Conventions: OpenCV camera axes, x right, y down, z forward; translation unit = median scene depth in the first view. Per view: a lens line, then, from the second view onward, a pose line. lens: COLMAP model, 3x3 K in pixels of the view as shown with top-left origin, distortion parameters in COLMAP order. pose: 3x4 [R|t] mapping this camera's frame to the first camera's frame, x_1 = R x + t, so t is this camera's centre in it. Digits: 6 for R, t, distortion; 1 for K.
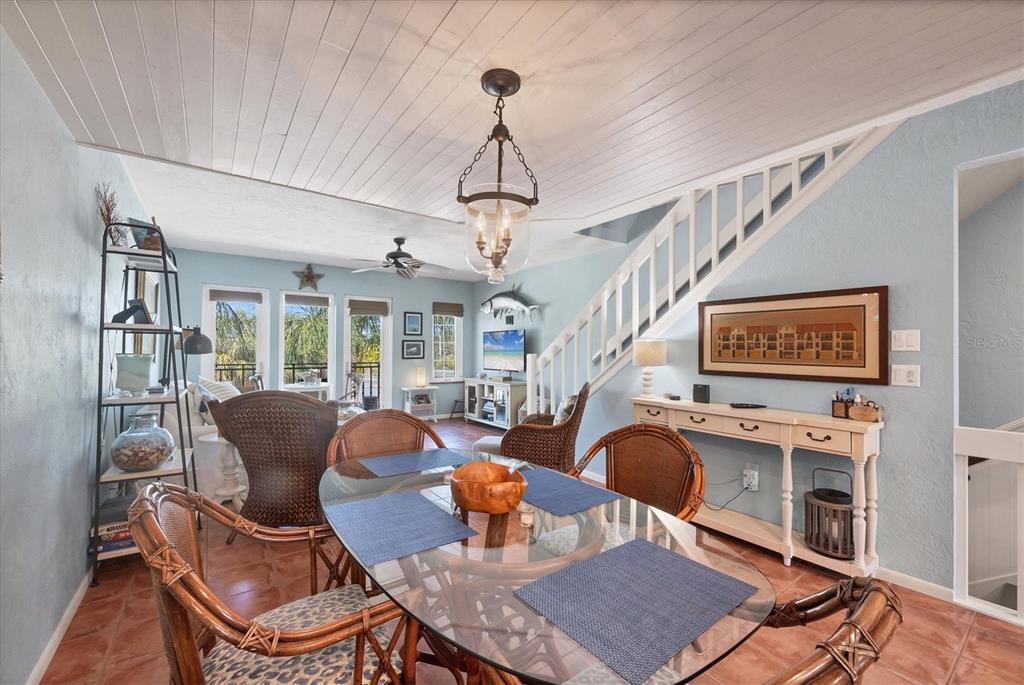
lens RADIAL K [[422.0, 0, 512.0], [0, 422.0, 342.5], [0, 0, 1]] dist [-0.002721, -0.000138]
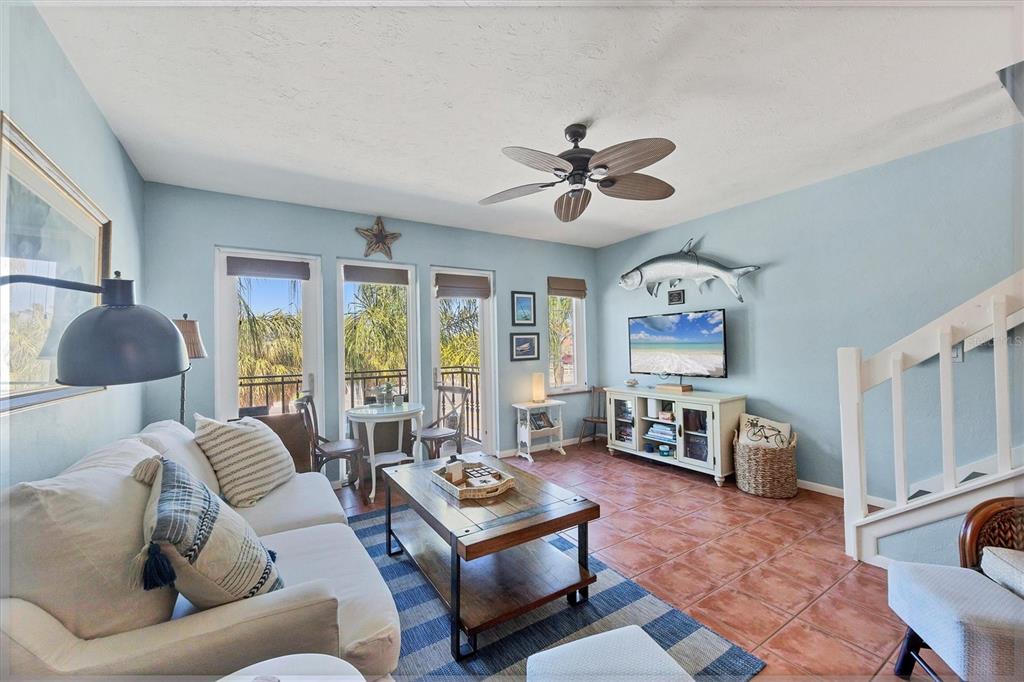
lens RADIAL K [[422.0, 0, 512.0], [0, 422.0, 341.0], [0, 0, 1]] dist [-0.002721, -0.000138]
pose [[0.997655, -0.031028, -0.061002, -0.229392], [0.031391, 0.999495, 0.004998, 0.003623], [0.060816, -0.006901, 0.998125, 0.349245]]
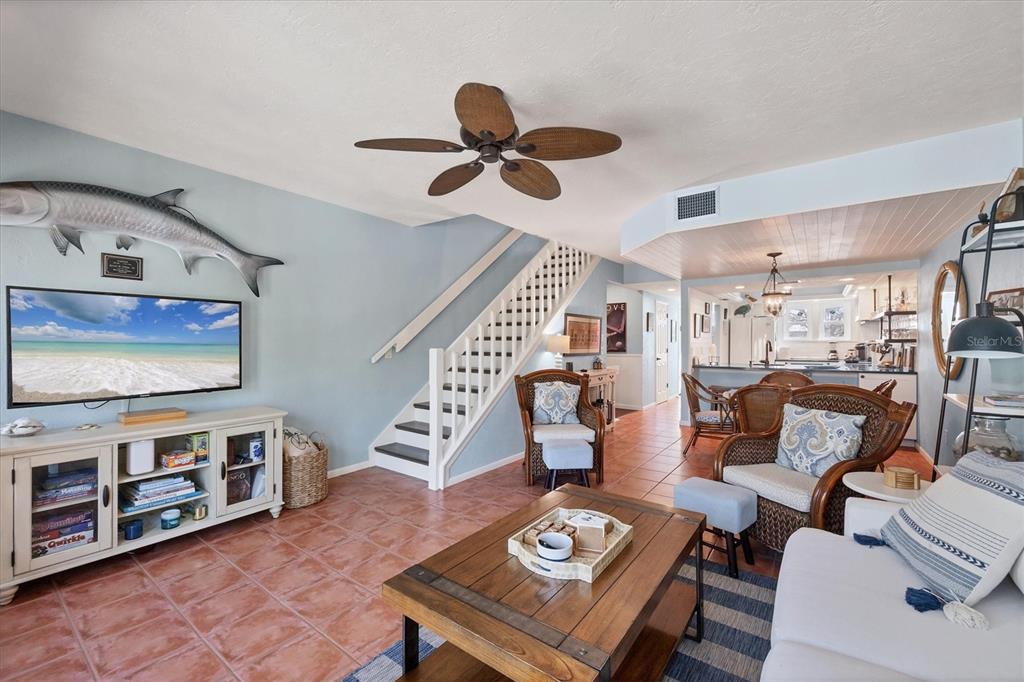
lens RADIAL K [[422.0, 0, 512.0], [0, 422.0, 341.0], [0, 0, 1]] dist [-0.002721, -0.000138]
pose [[-0.312948, -0.009527, 0.949723, -0.501561], [-0.020703, 0.999781, 0.003207, 0.006864], [-0.949545, -0.018658, -0.313076, 0.806617]]
